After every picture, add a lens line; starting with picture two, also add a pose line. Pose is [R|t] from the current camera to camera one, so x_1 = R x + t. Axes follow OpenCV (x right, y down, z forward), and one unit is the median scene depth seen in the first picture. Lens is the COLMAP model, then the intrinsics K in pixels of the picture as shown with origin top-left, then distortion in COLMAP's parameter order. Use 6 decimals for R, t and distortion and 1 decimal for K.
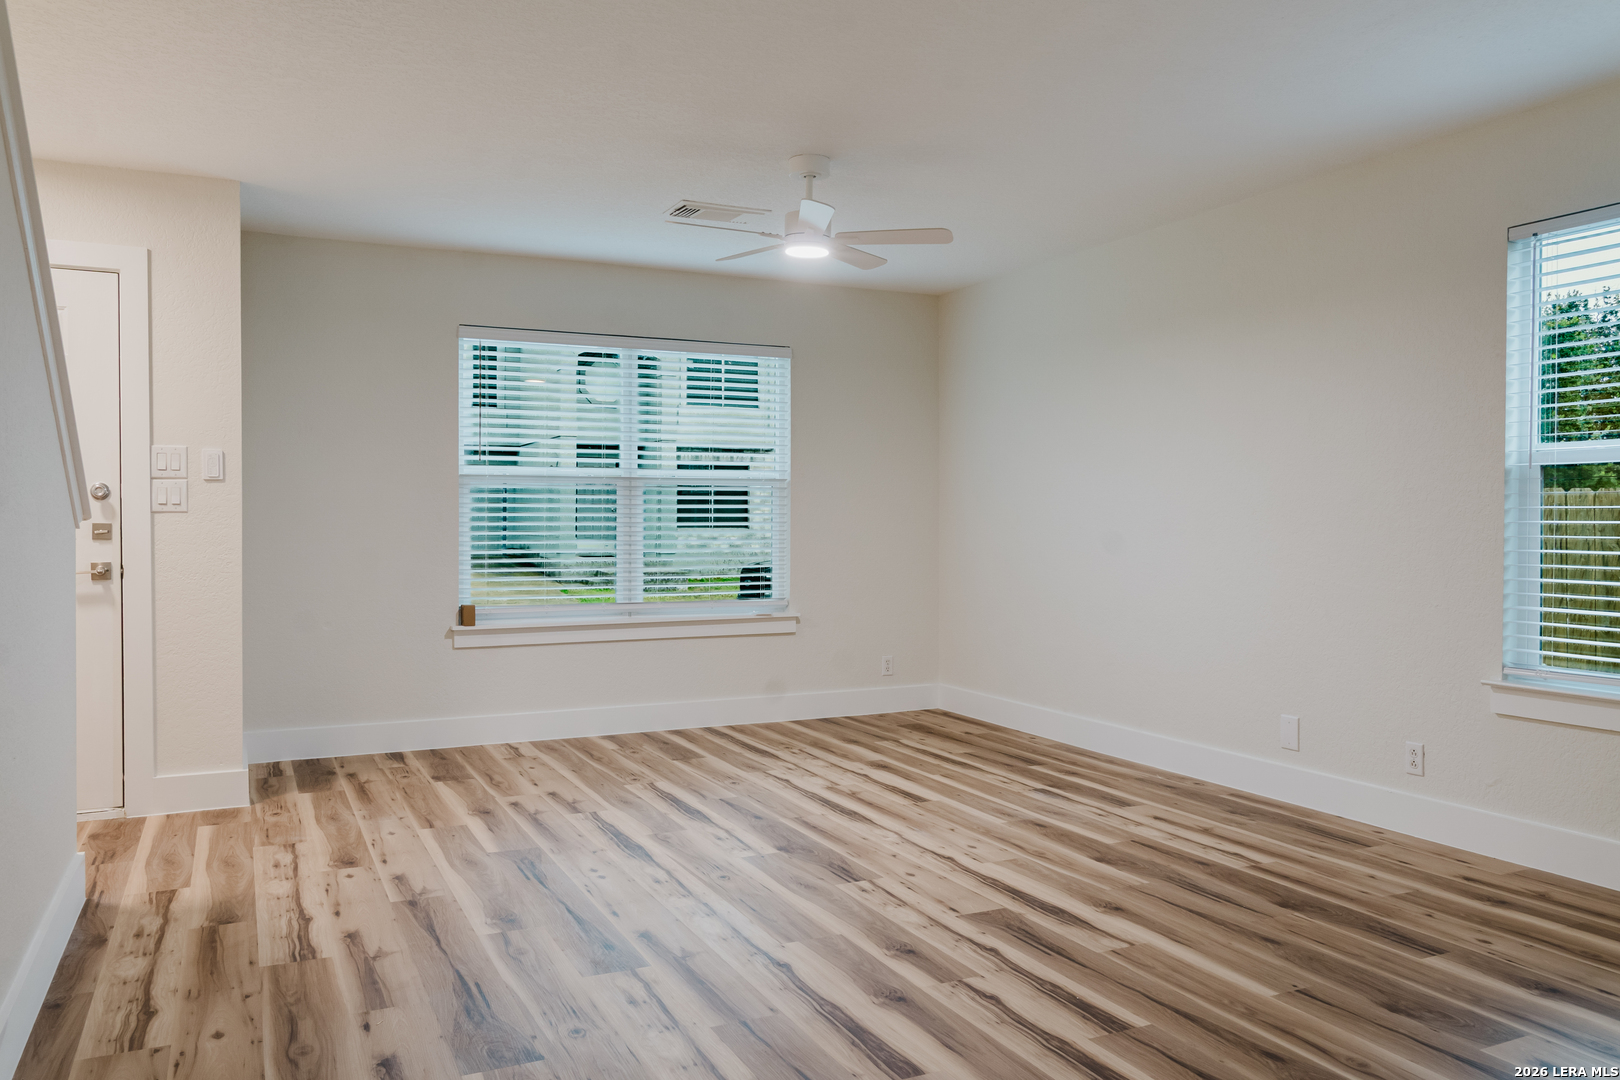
lens RADIAL K [[1196.8, 0, 810.6], [0, 1196.8, 539.3], [0, 0, 1]] dist [-0.015985, 0.012318]
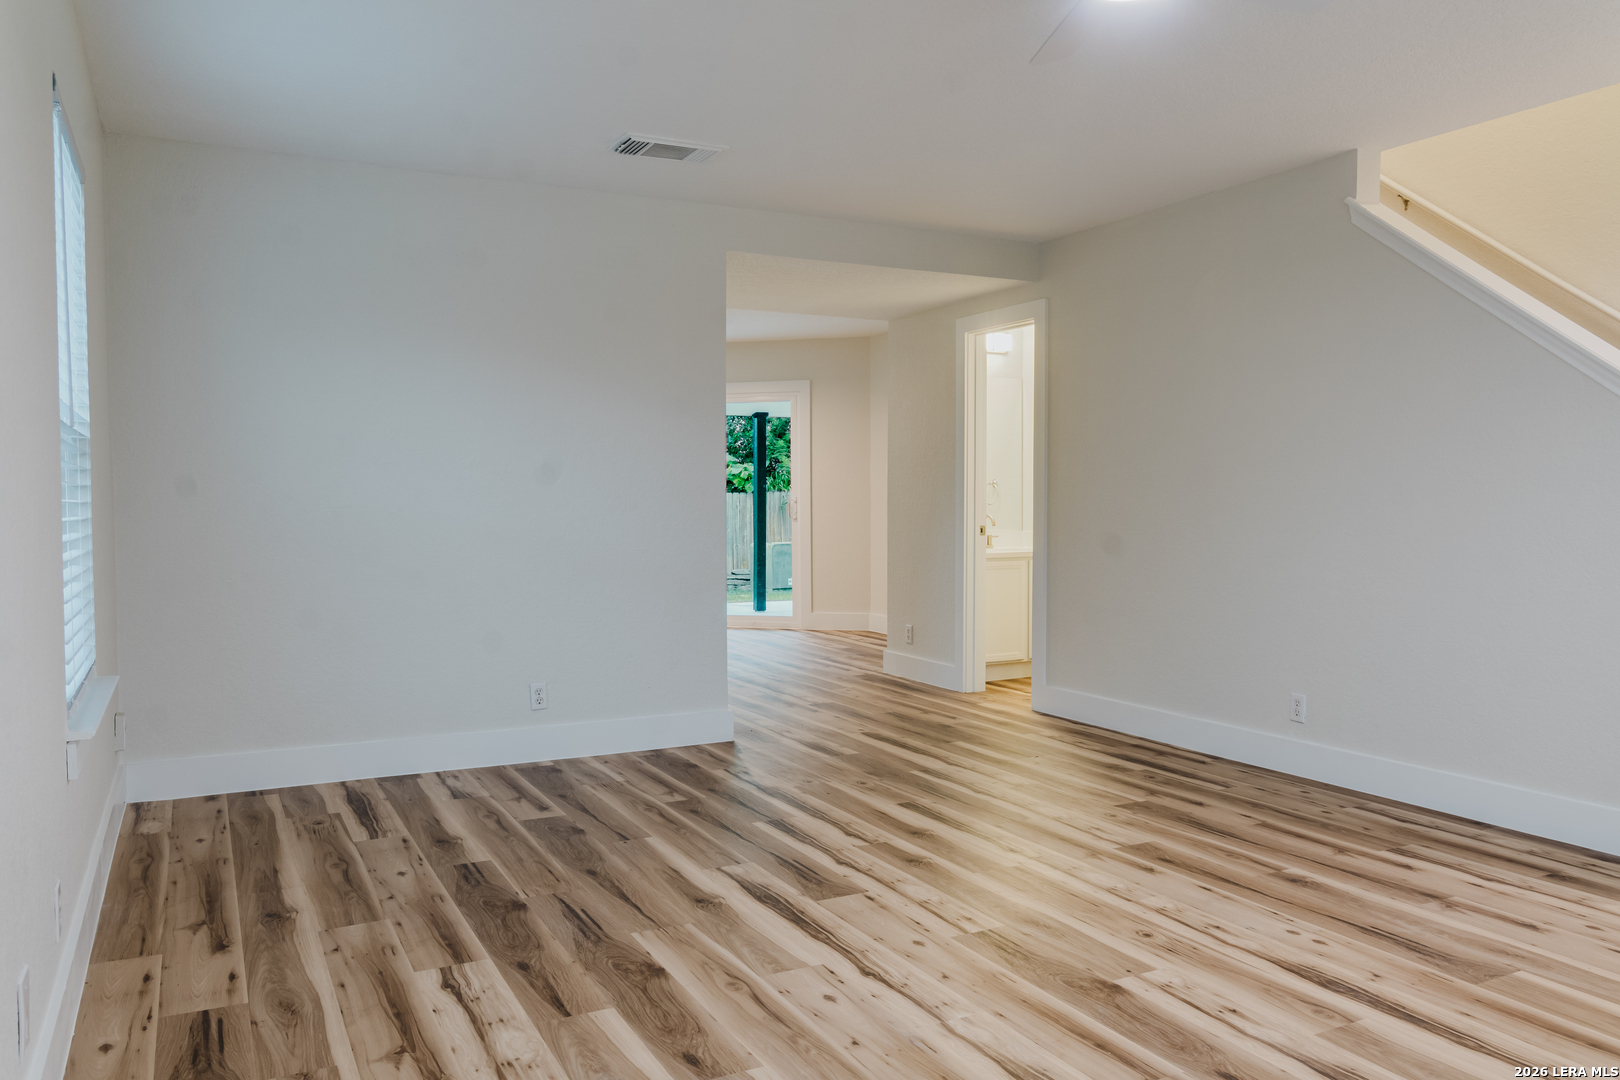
lens RADIAL K [[1196.8, 0, 806.0], [0, 1196.8, 540.2], [0, 0, 1]] dist [-0.015985, 0.012318]
pose [[-0.999636, 0.002371, -0.026877, 0.181768], [0.001044, 0.998784, 0.049281, -0.027192], [0.026961, 0.049235, -0.998423, 1.804475]]
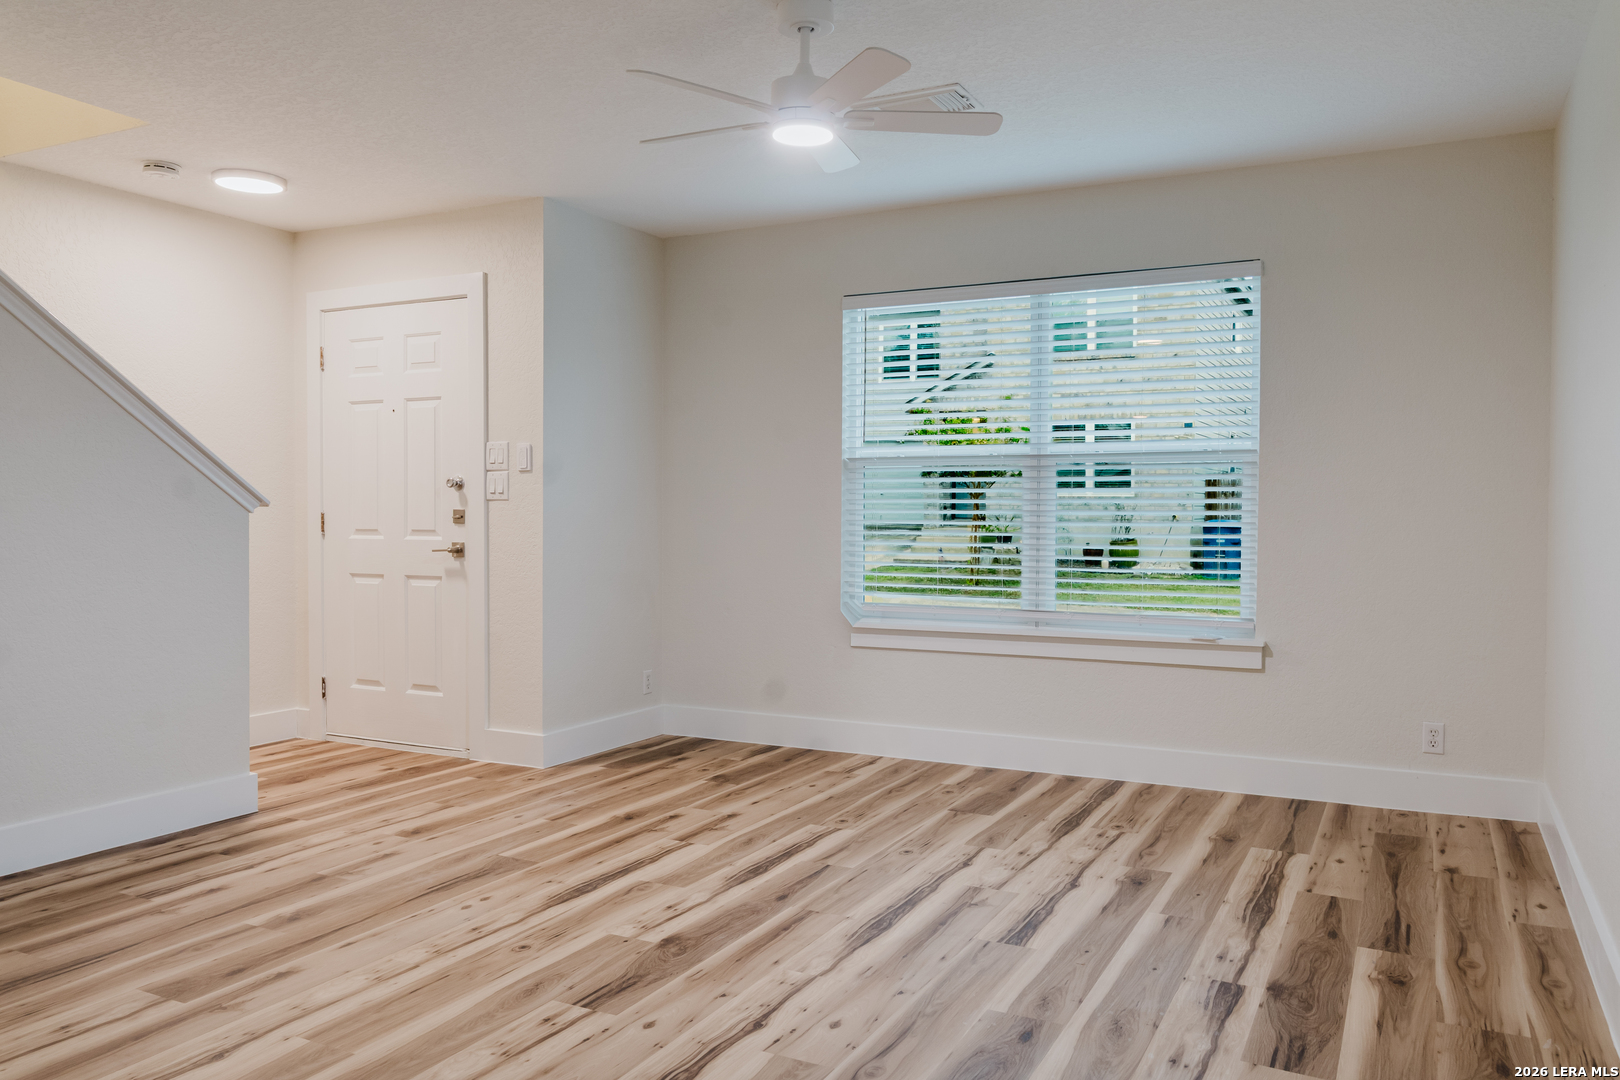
lens RADIAL K [[1196.8, 0, 812.7], [0, 1196.8, 540.8], [0, 0, 1]] dist [-0.015985, 0.012318]
pose [[0.602986, 0.022387, -0.797437, 0.687677], [-0.013739, 0.999749, 0.017678, -0.009734], [0.797633, 0.000296, 0.603143, 0.672447]]
